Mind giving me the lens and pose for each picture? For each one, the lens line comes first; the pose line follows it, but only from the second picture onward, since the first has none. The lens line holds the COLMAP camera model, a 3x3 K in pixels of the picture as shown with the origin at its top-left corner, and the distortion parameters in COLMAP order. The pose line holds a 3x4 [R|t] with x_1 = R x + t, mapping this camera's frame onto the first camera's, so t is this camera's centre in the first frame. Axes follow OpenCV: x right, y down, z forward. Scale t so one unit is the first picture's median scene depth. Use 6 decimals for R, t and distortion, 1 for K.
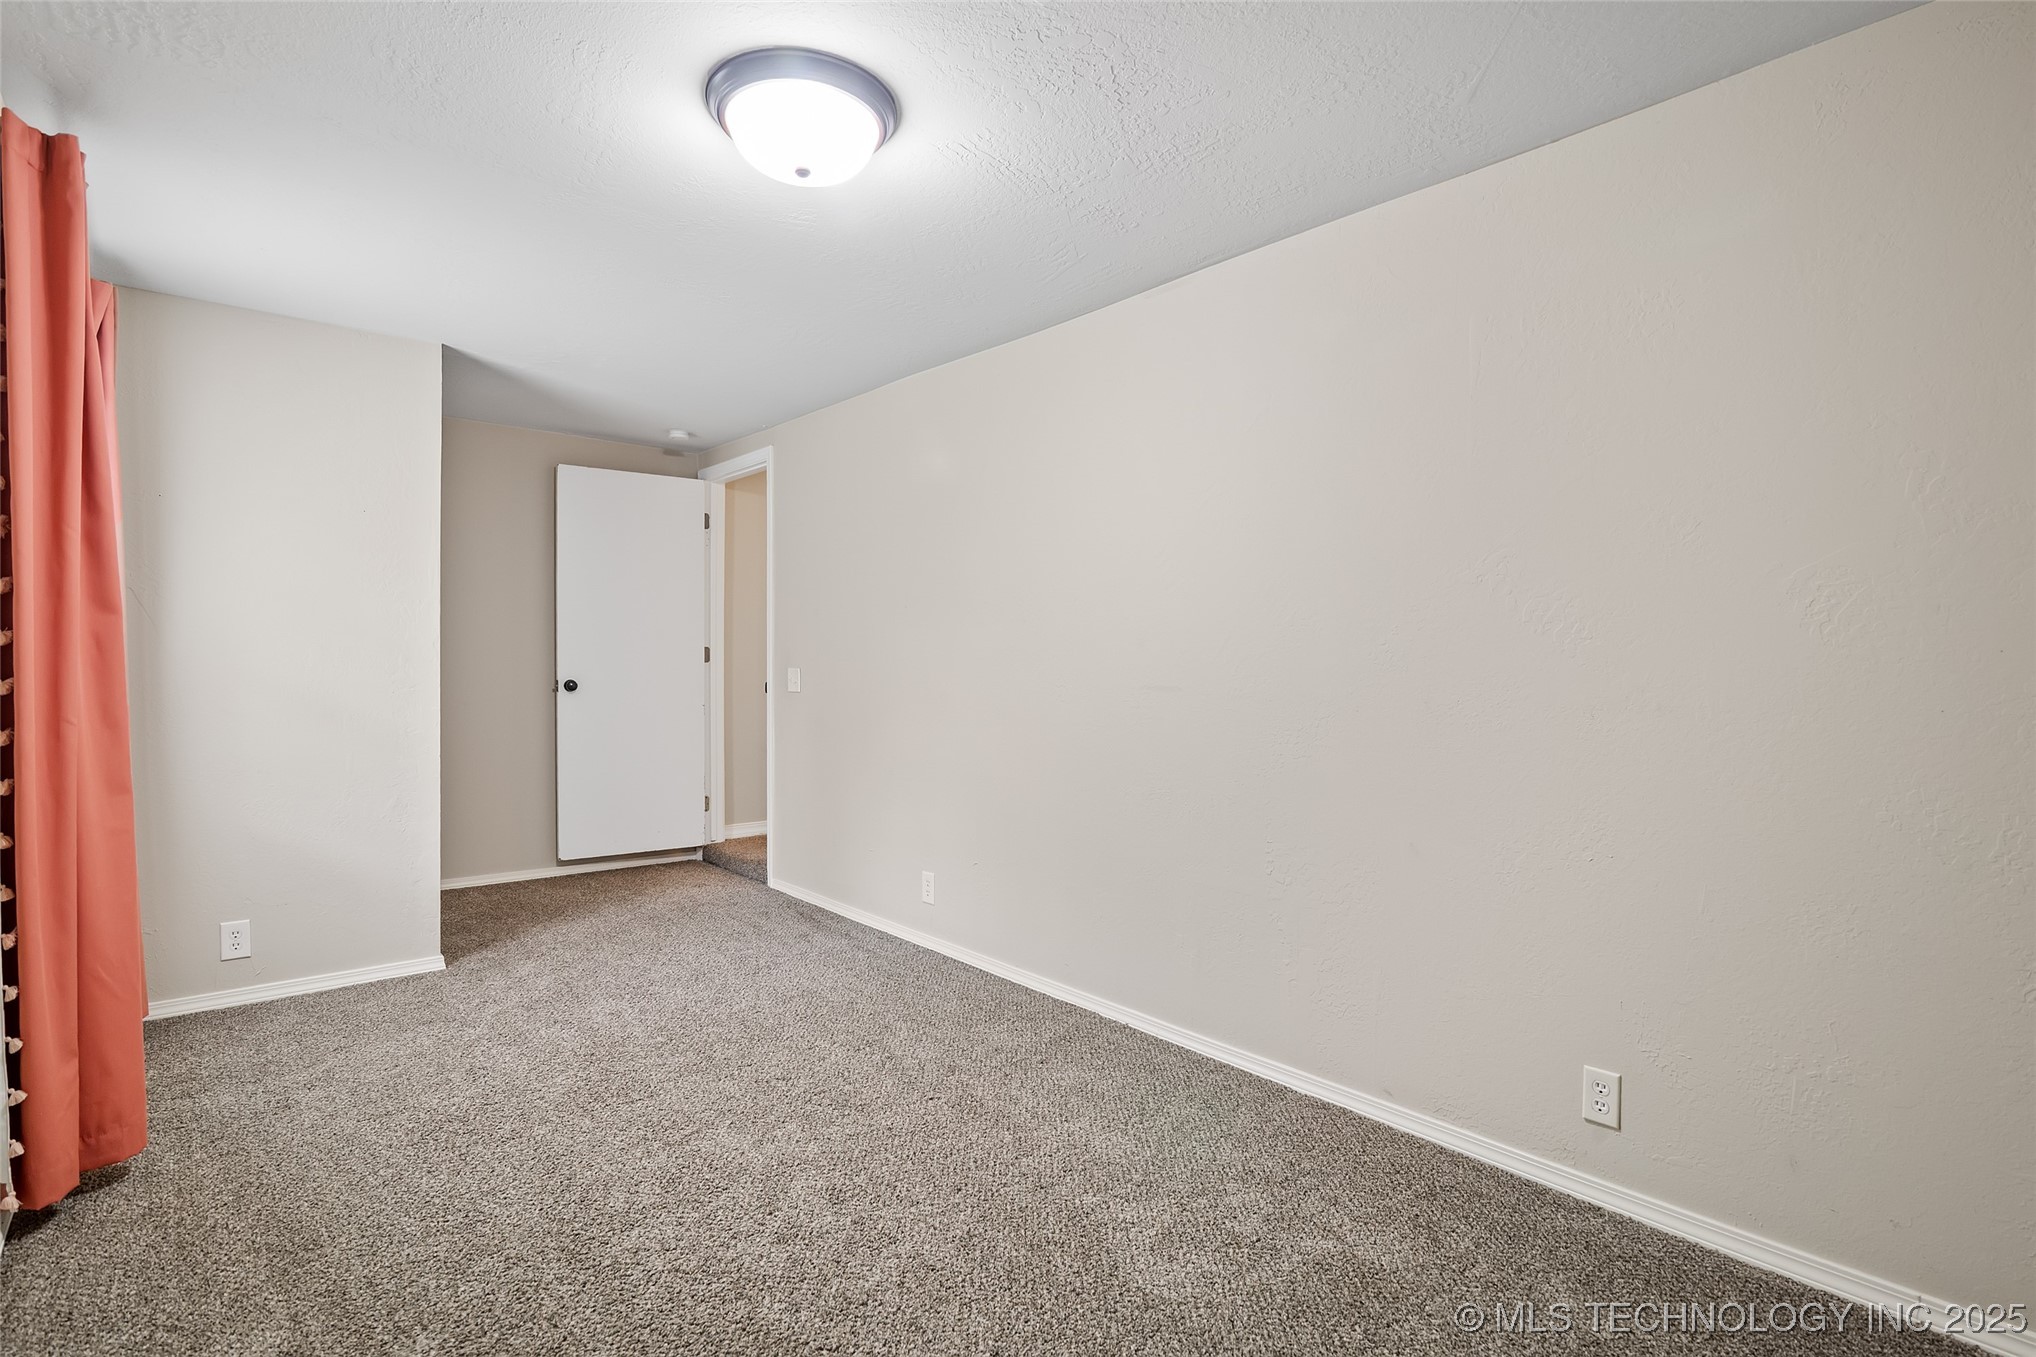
lens RADIAL K [[978.8, 0, 1018.0], [0, 978.8, 678.5], [0, 0, 1]] dist [-0.003053, -0.000755]
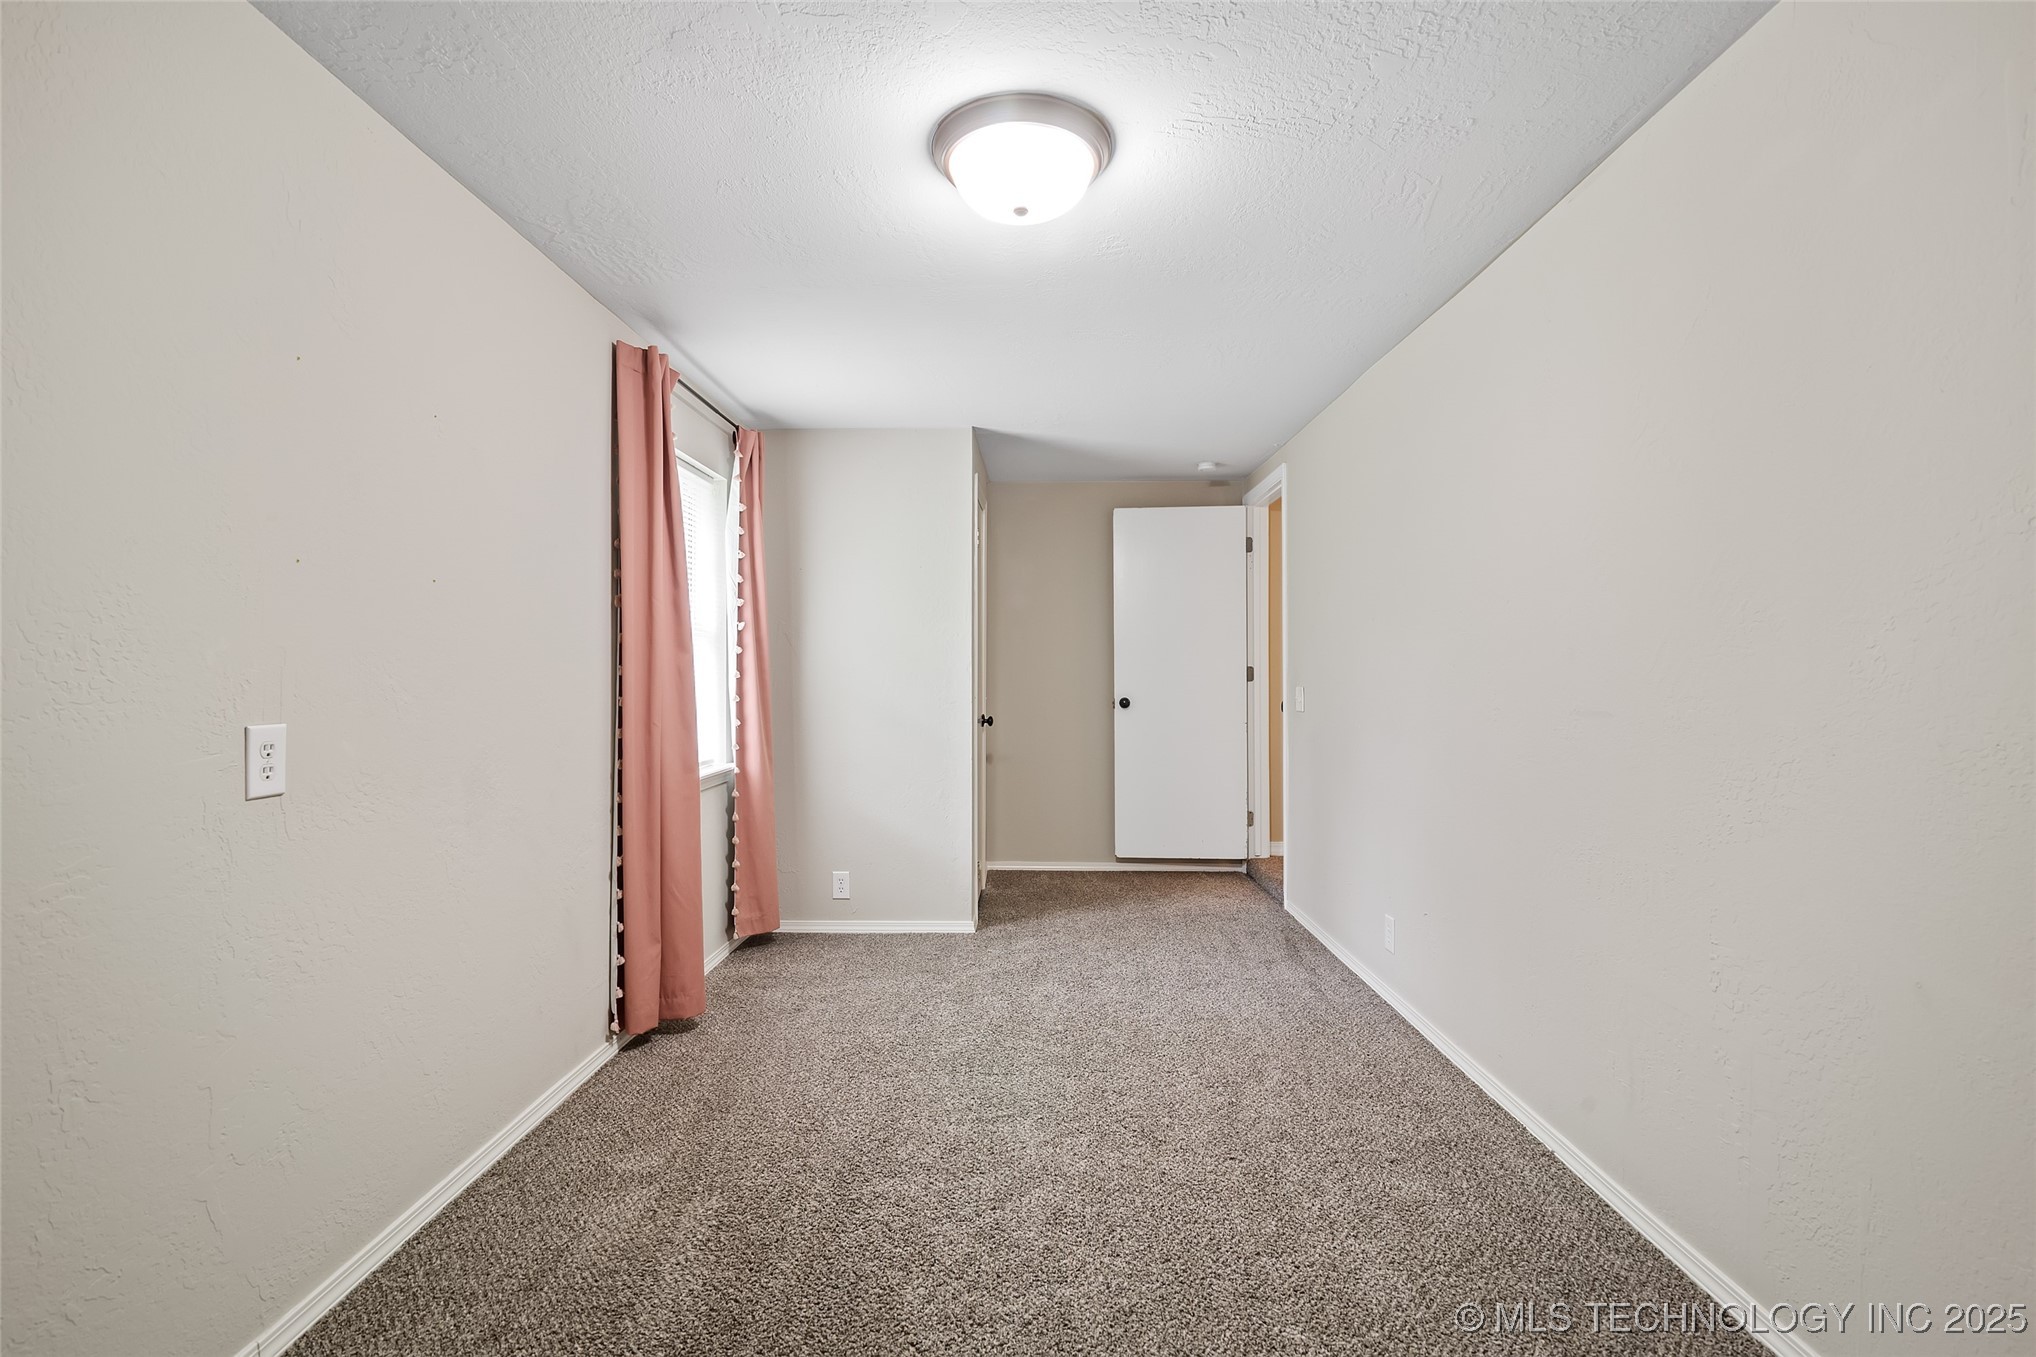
lens RADIAL K [[948.3, 0, 1020.6], [0, 948.3, 683.8], [0, 0, 1]] dist [-0.003109, -0.000194]
pose [[0.749100, -0.005147, -0.662437, 0.252443], [-0.003695, 0.999922, -0.011948, -0.002135], [0.662447, 0.011398, 0.749022, 0.143194]]
